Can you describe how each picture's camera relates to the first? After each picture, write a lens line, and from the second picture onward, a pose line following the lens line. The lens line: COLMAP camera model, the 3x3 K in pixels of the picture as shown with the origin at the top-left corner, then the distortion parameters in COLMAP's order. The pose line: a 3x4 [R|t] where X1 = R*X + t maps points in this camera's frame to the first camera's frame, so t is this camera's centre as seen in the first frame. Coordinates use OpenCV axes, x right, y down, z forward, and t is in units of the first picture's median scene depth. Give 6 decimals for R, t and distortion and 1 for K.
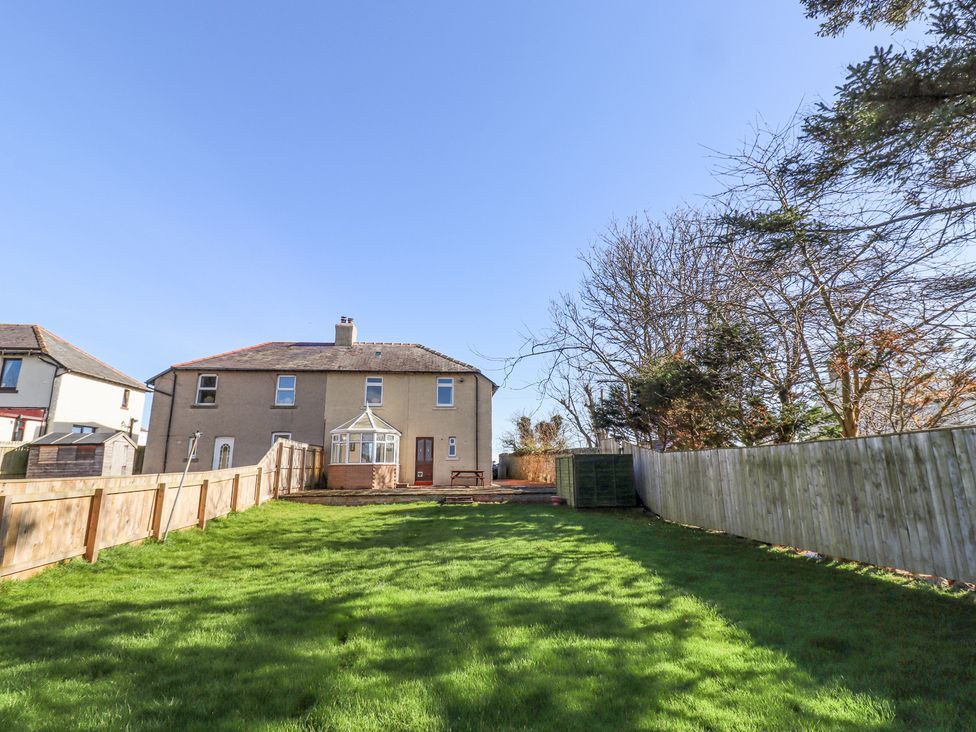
lens RADIAL K [[555.1, 0, 504.1], [0, 555.1, 353.1], [0, 0, 1]] dist [0.003349, -0.011976]
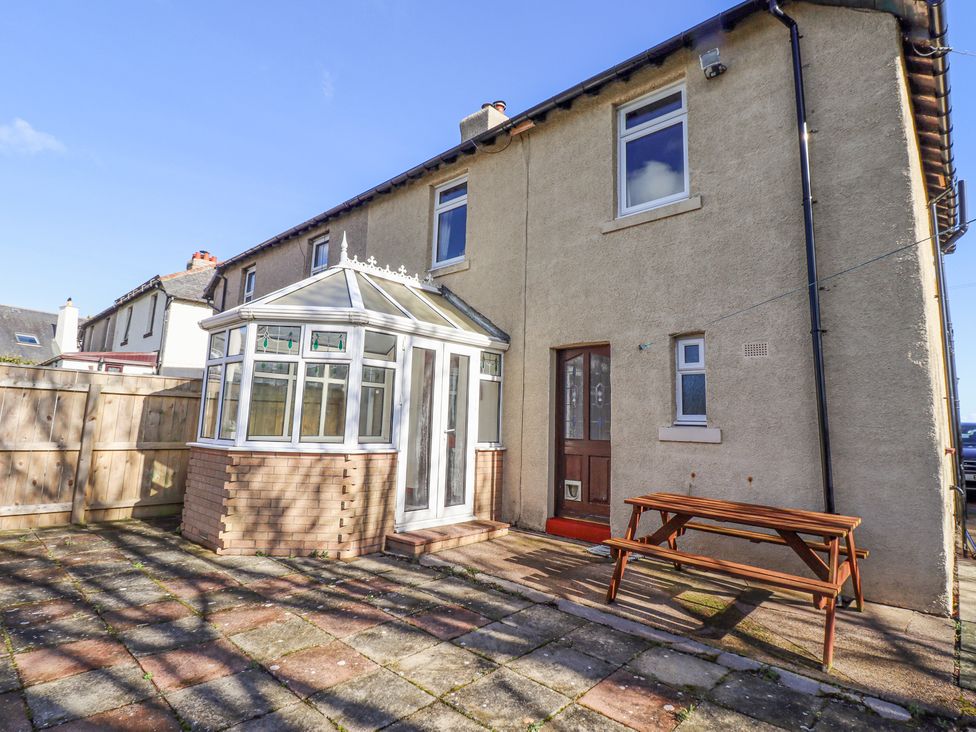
lens RADIAL K [[555.1, 0, 504.1], [0, 555.1, 353.1], [0, 0, 1]] dist [0.003349, -0.011976]
pose [[0.687712, -0.073971, -0.722206, 0.015338], [0.114092, 0.993446, 0.006890, 0.149557], [0.716963, -0.087136, 0.691644, 0.804175]]
